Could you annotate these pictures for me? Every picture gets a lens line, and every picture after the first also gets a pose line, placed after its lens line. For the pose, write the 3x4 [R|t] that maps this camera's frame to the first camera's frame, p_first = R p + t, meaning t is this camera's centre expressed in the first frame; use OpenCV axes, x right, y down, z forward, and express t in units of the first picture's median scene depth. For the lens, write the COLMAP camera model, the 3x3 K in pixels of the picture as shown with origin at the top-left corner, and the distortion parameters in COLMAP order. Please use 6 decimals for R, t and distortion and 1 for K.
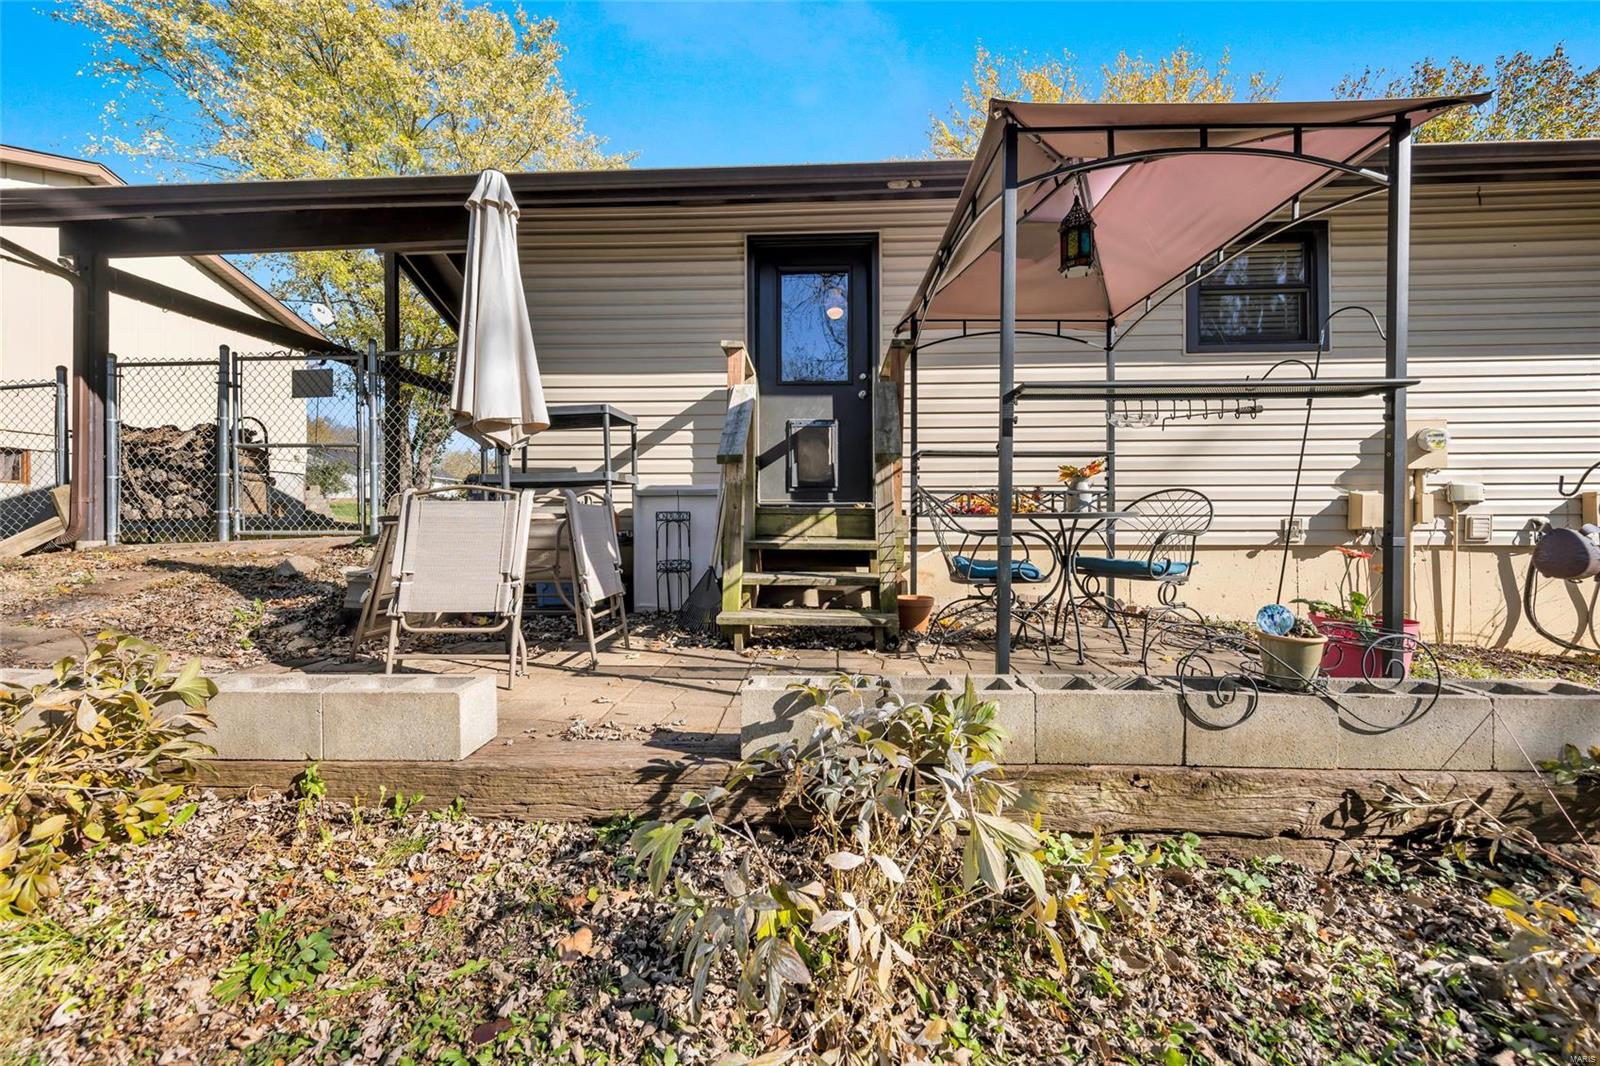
lens RADIAL K [[640.6, 0, 806.3], [0, 640.6, 523.3], [0, 0, 1]] dist [0.007908, -0.000808]
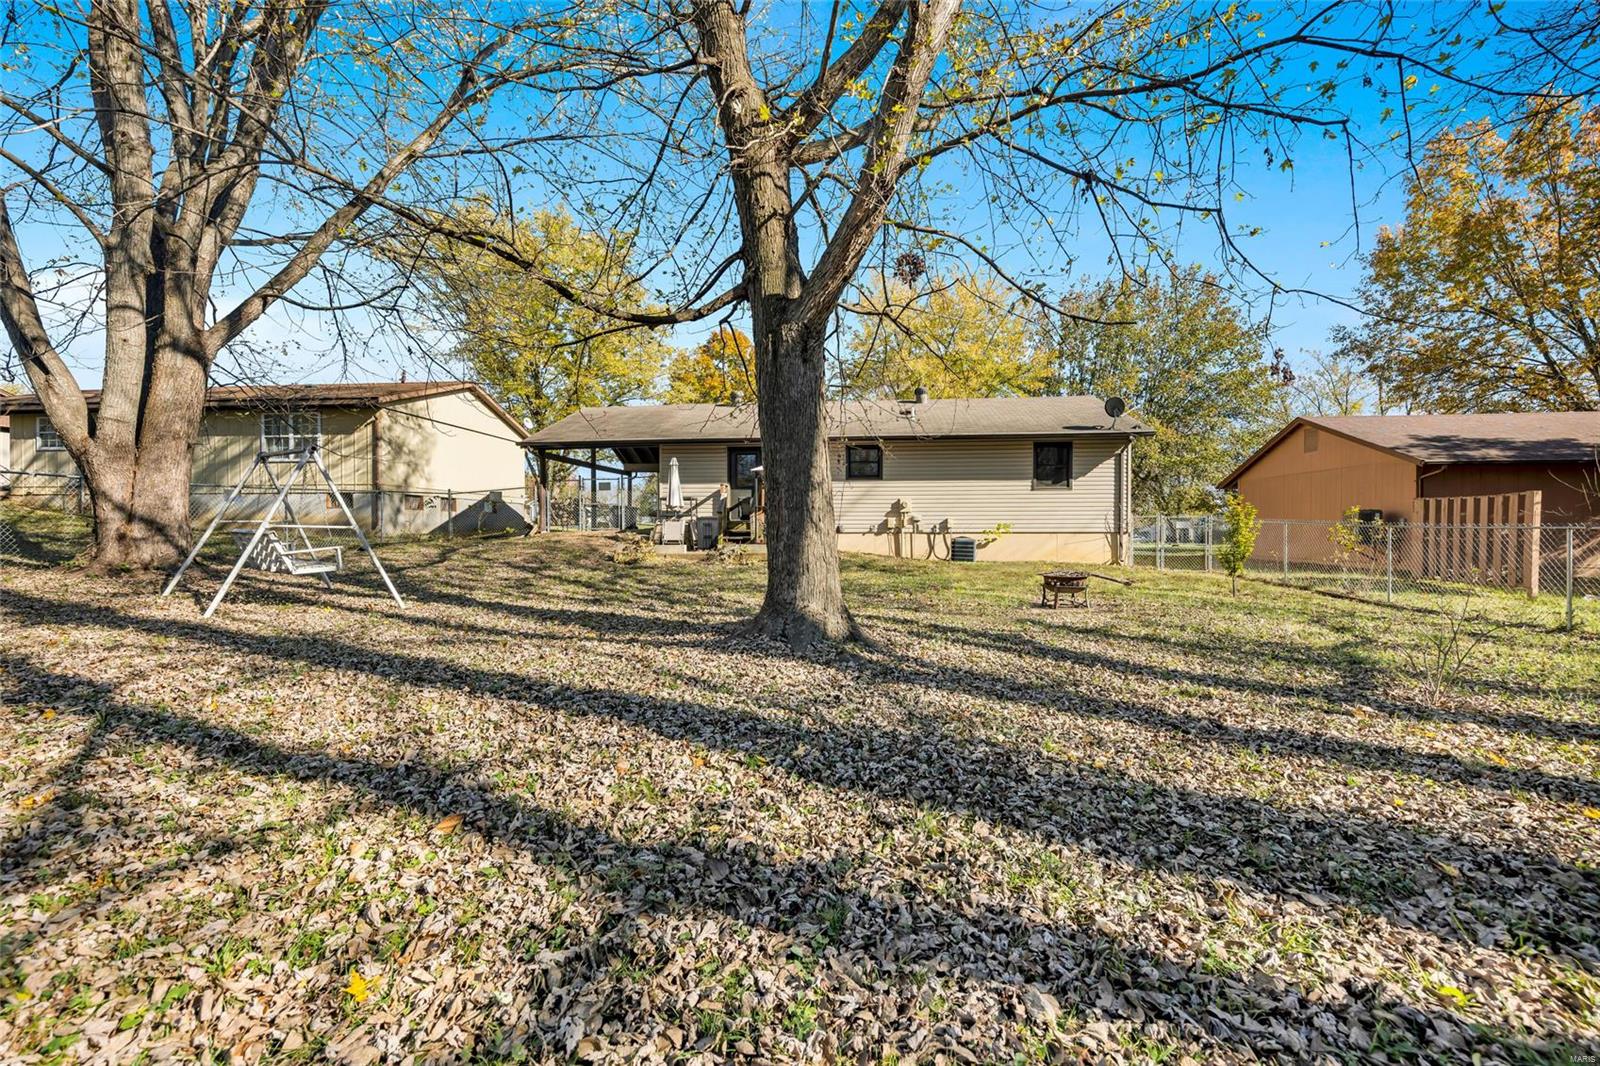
lens RADIAL K [[640.6, 0, 803.9], [0, 640.6, 539.4], [0, 0, 1]] dist [0.007908, -0.000808]
pose [[0.999289, 0.002454, -0.037633, 0.482908], [-0.002007, 0.999927, 0.011905, 0.031955], [0.037659, -0.011821, 0.999221, -2.636761]]
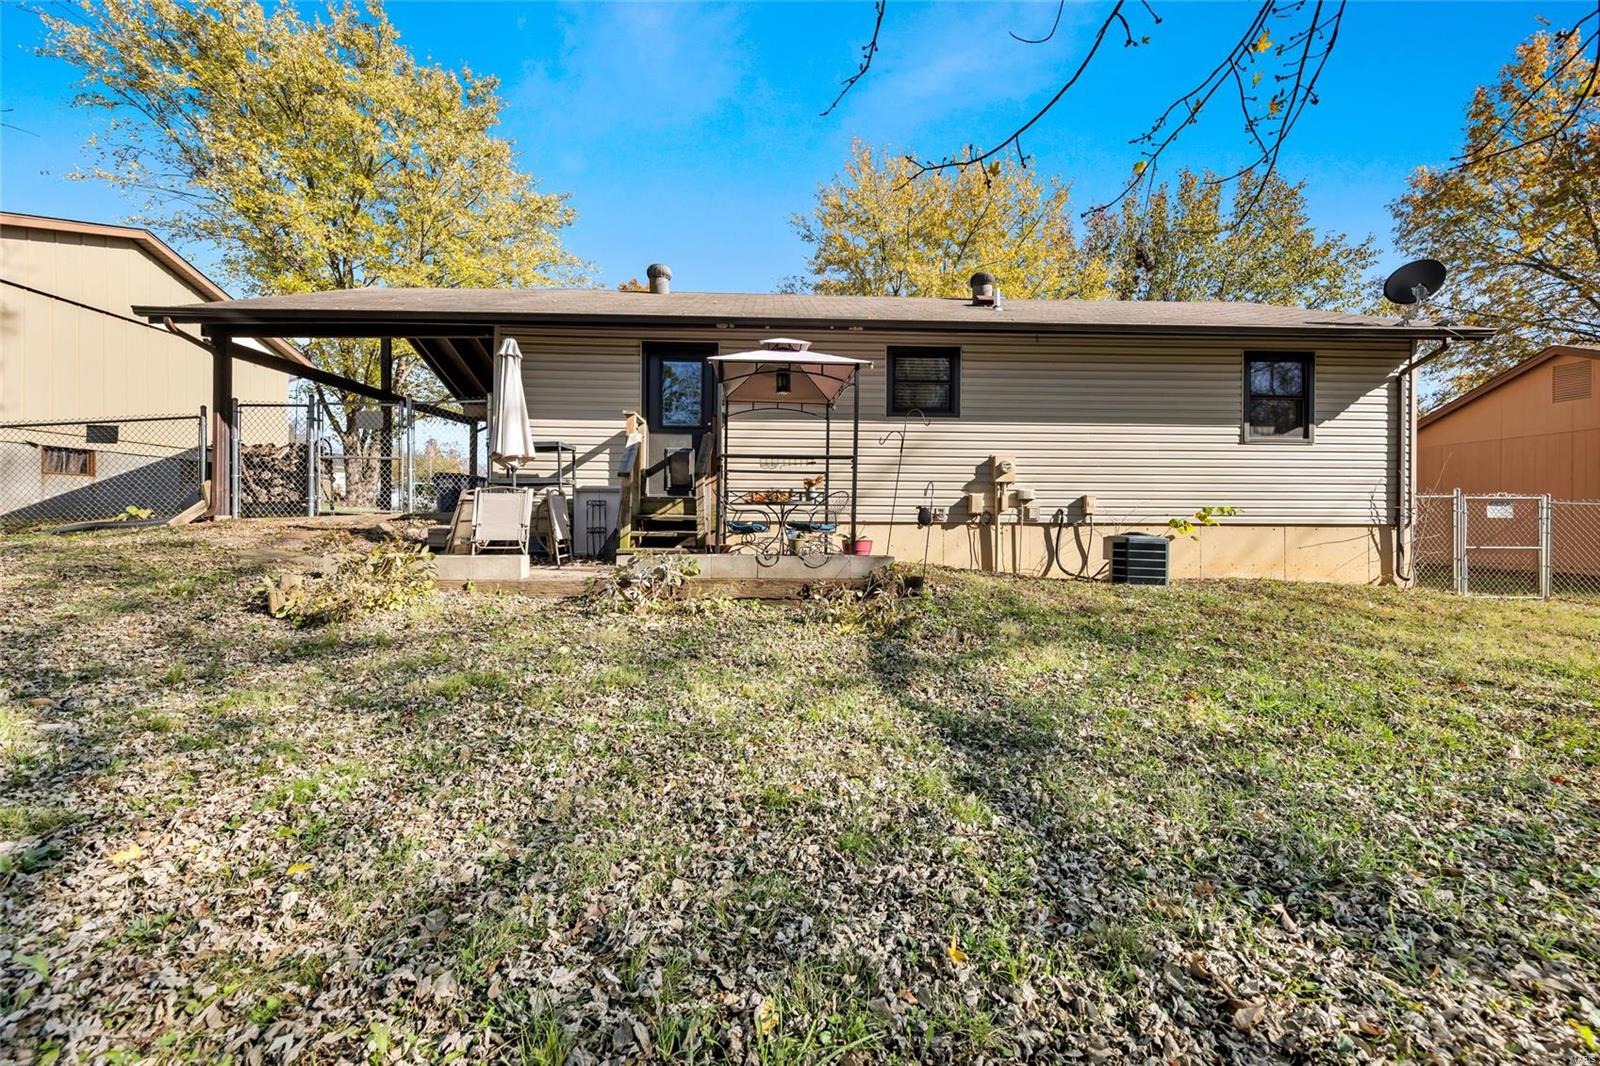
lens RADIAL K [[640.6, 0, 799.9], [0, 640.6, 524.2], [0, 0, 1]] dist [0.007908, -0.000808]
pose [[0.995595, 0.006680, 0.093515, 0.176802], [-0.007288, 0.999954, 0.006165, 0.030738], [-0.093470, -0.006819, 0.995599, -0.778272]]
